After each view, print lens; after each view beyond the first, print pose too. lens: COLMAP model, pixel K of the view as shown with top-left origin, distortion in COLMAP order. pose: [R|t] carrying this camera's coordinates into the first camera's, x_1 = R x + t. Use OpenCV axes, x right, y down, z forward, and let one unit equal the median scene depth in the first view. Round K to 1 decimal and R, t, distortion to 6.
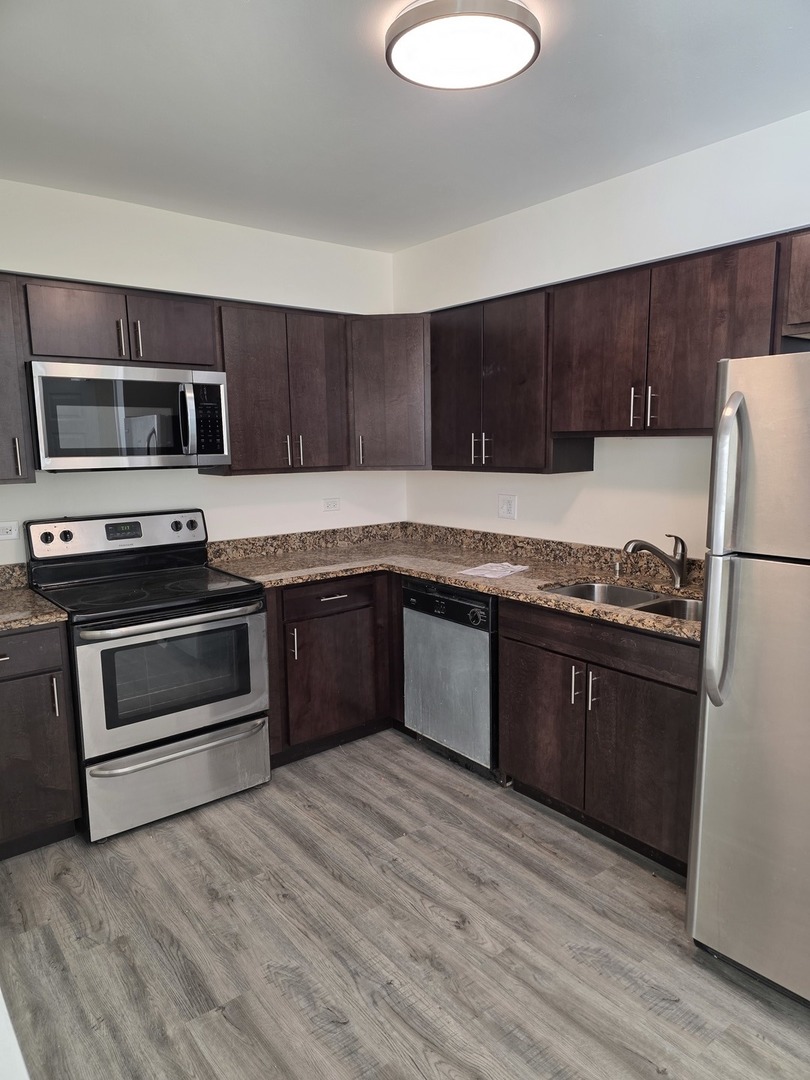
lens RADIAL K [[715.3, 0, 405.0], [0, 715.3, 540.0], [0, 0, 1]] dist [0.067571, -0.062063]
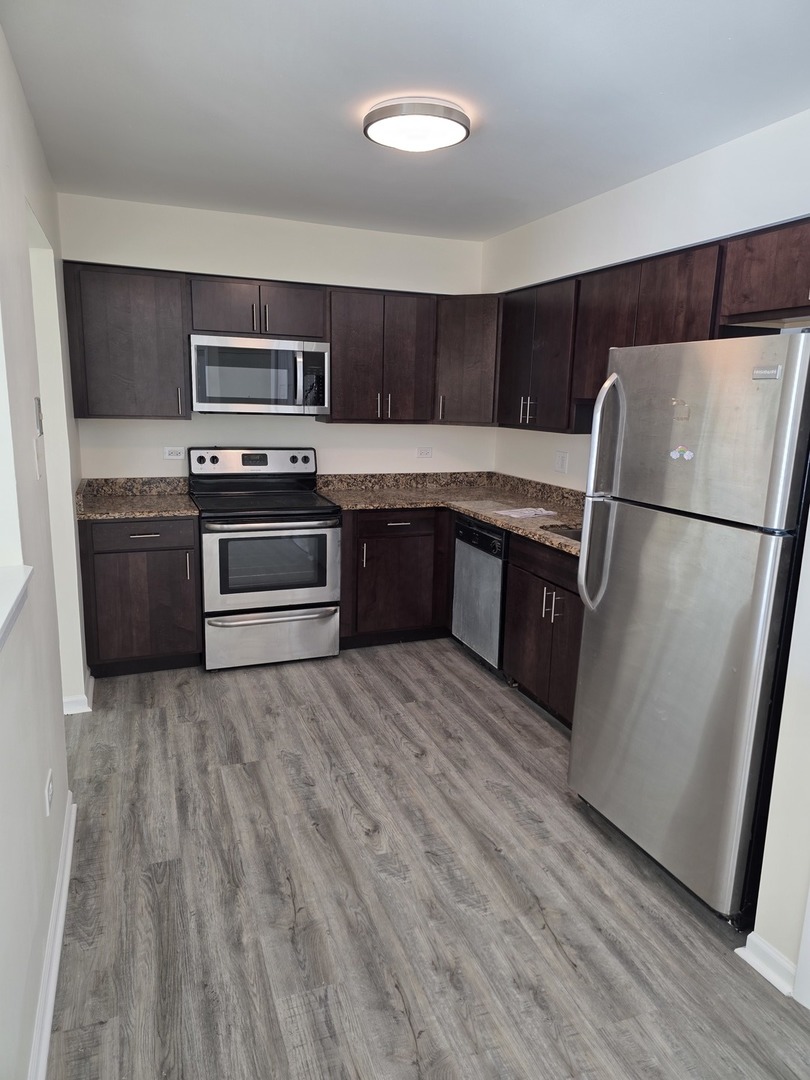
lens RADIAL K [[693.9, 0, 392.7], [0, 693.9, 528.2], [0, 0, 1]] dist [0.137376, -0.255381]
pose [[0.952595, 0.094671, -0.289137, 0.280514], [-0.081462, 0.995022, 0.057411, 0.021160], [0.293132, -0.031136, 0.955565, -0.207883]]
